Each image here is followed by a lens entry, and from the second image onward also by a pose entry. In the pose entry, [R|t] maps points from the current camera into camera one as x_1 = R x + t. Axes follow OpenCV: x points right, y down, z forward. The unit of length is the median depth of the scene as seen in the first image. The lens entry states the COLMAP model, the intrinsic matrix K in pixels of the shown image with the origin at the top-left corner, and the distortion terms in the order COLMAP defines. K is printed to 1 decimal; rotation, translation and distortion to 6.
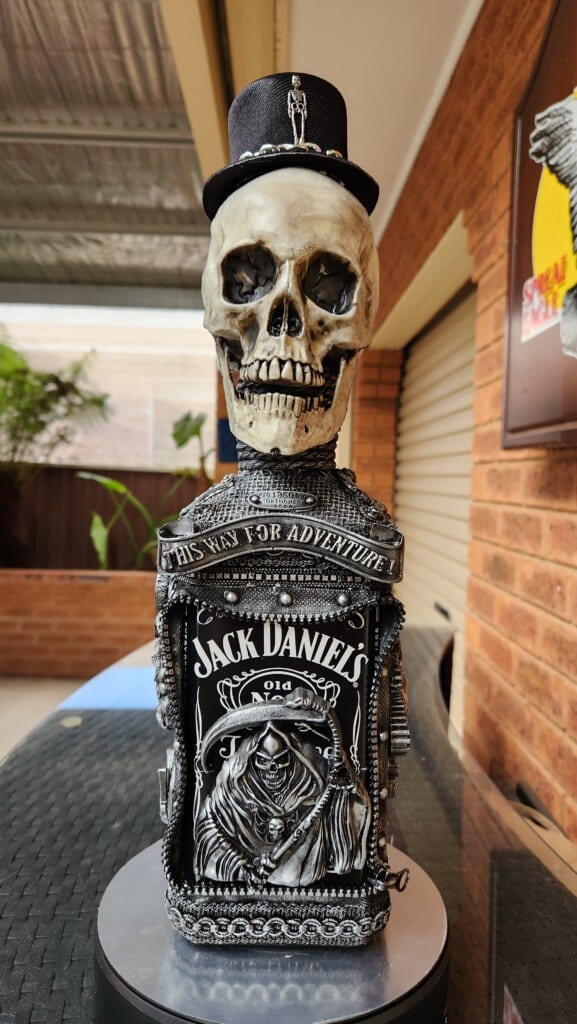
lens RADIAL K [[723.6, 0, 285.3], [0, 723.6, 522.1], [0, 0, 1]] dist [0.008769, 0.001442]
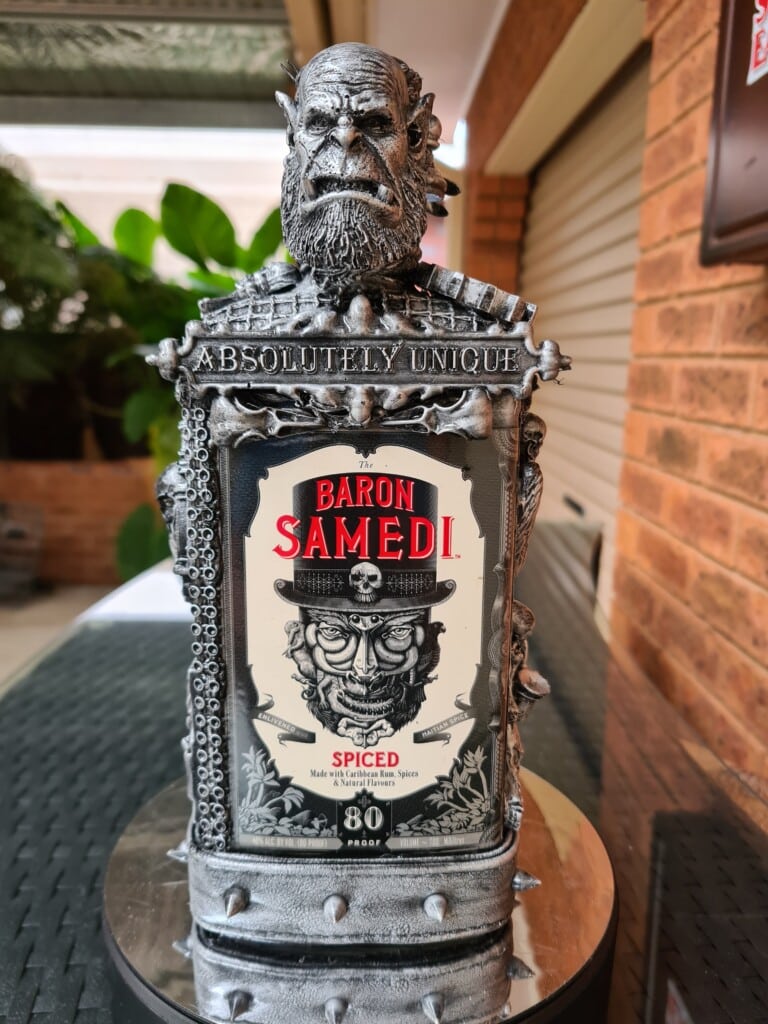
lens RADIAL K [[781.2, 0, 383.2], [0, 781.2, 514.5], [0, 0, 1]] dist [0.014517, 0.002344]
pose [[0.999958, -0.009186, -0.000087, 0.002252], [0.009116, 0.991145, 0.132470, 0.023959], [-0.001130, -0.132465, 0.991187, 0.205229]]
